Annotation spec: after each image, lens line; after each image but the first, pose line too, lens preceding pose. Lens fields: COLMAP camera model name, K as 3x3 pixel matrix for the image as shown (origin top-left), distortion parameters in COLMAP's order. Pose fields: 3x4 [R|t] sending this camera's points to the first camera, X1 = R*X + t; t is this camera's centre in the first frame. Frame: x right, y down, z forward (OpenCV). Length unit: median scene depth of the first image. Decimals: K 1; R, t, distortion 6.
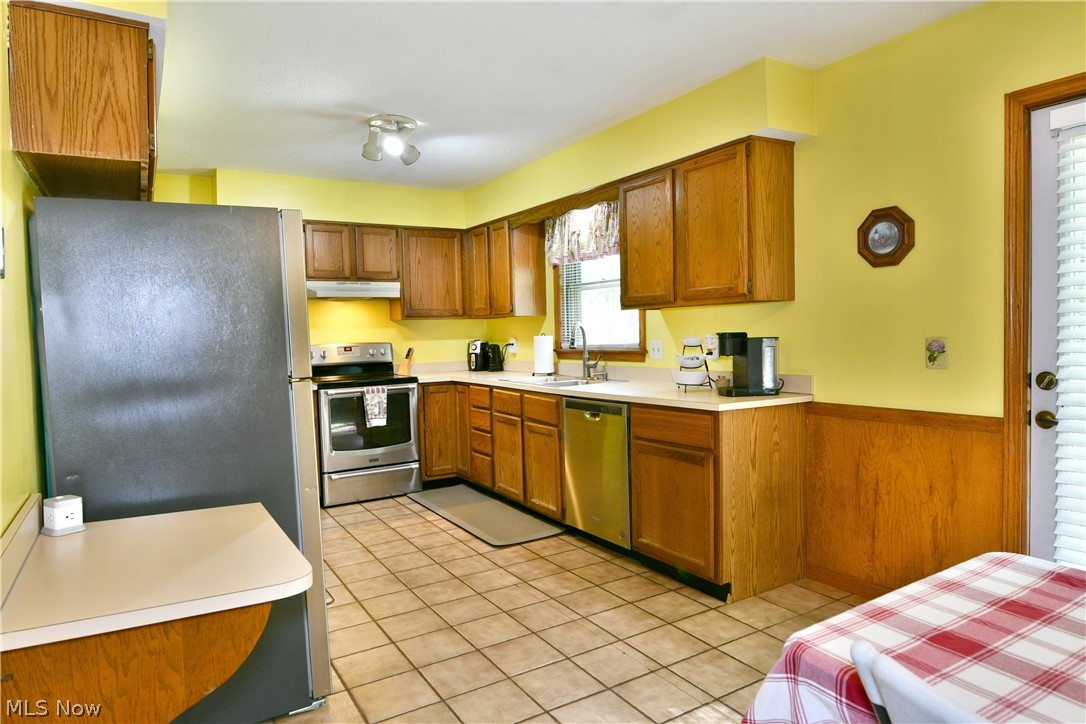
lens RADIAL K [[677.3, 0, 543.0], [0, 677.3, 362.0], [0, 0, 1]] dist [-0.005453, -0.003392]
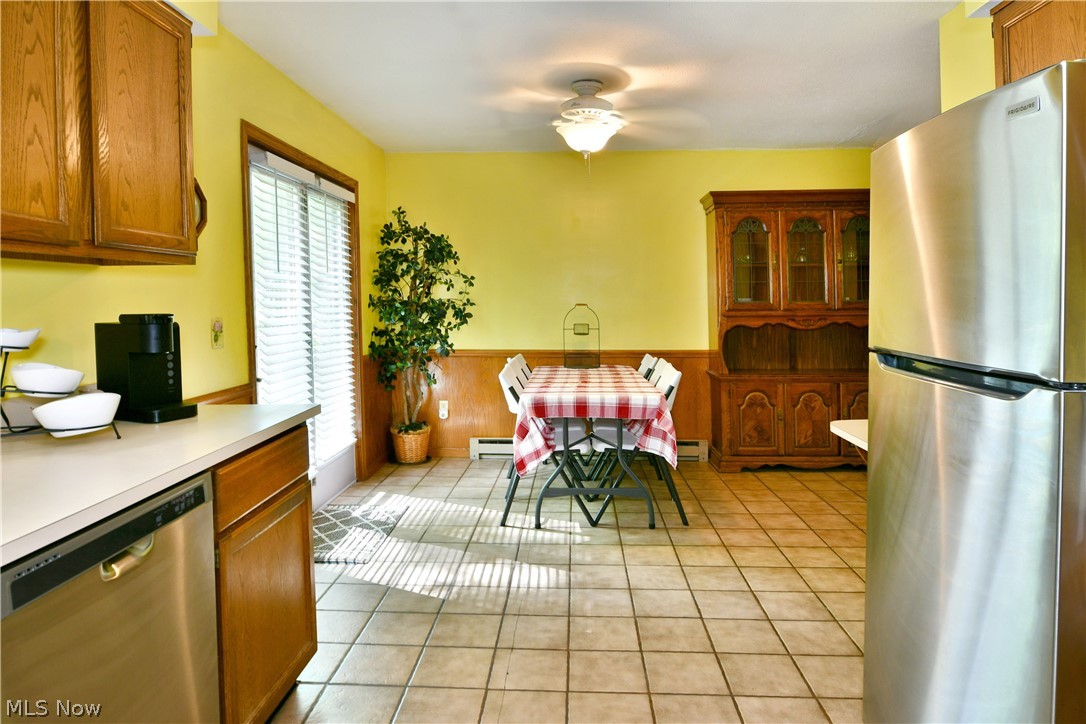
lens RADIAL K [[671.4, 0, 541.8], [0, 671.4, 315.1], [0, 0, 1]] dist [-0.006057, -0.002362]
pose [[-0.829891, 0.015832, 0.557701, -0.249009], [0.050959, 0.997570, 0.047511, -0.039922], [-0.555594, 0.067849, -0.828681, 0.975352]]
